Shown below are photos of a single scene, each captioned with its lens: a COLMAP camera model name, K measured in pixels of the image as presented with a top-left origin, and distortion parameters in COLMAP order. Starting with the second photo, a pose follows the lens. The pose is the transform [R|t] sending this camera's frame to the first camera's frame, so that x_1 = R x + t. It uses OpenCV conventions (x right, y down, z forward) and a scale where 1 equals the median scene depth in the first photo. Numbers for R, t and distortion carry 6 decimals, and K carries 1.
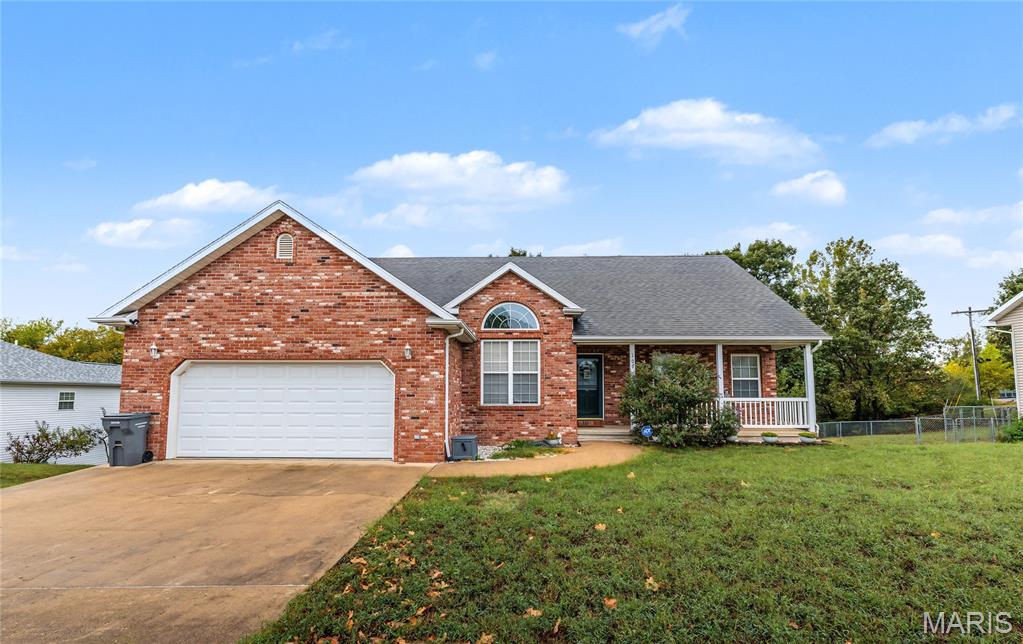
lens RADIAL K [[462.4, 0, 514.7], [0, 462.4, 357.9], [0, 0, 1]] dist [0.001771, 0.000318]
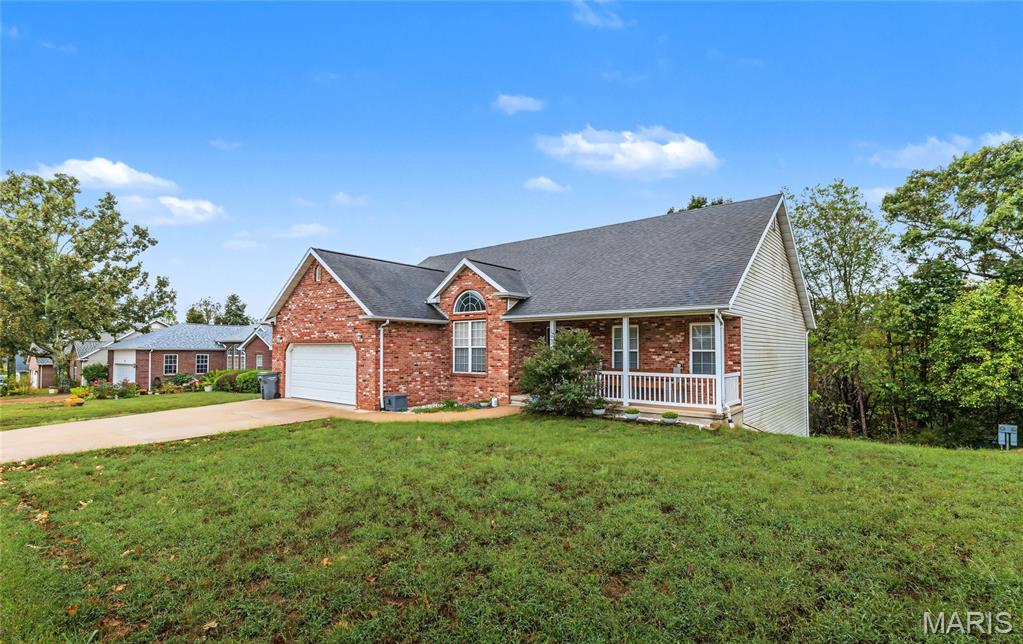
lens RADIAL K [[506.8, 0, 509.6], [0, 506.8, 339.1], [0, 0, 1]] dist [0.000277, -0.000001]
pose [[0.780126, -0.012021, -0.625507, 1.173097], [0.047108, 0.998106, 0.039572, -0.048601], [0.623846, -0.060337, 0.779215, 0.007978]]
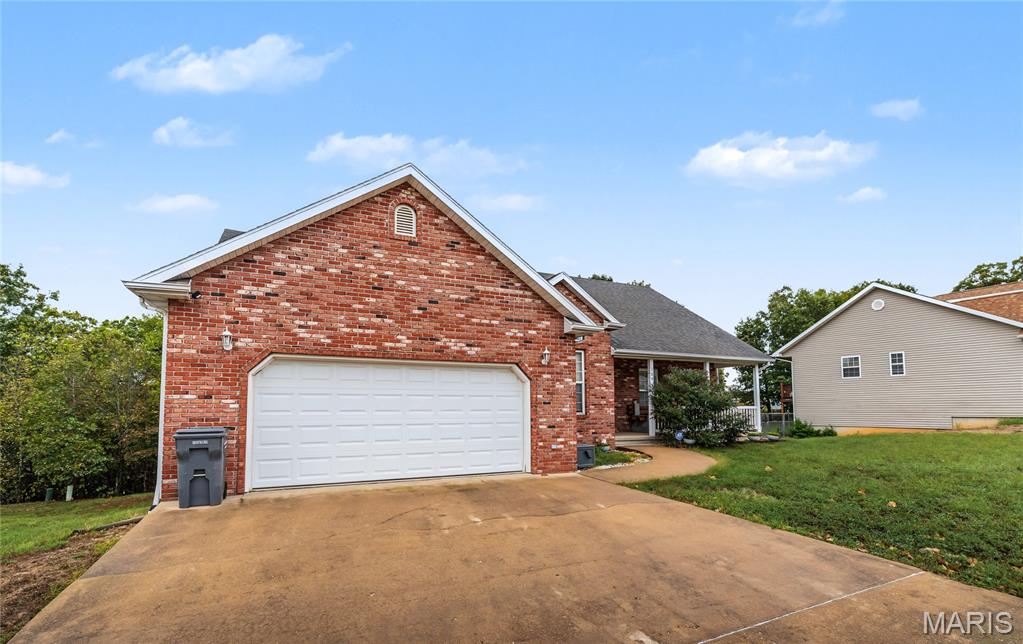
lens RADIAL K [[461.4, 0, 510.3], [0, 461.4, 381.0], [0, 0, 1]] dist [0.001246, 0.000224]
pose [[0.896807, 0.021953, 0.441876, -0.695233], [-0.030266, 0.999473, 0.011772, 0.026753], [-0.441385, -0.023931, 0.896999, 0.184572]]
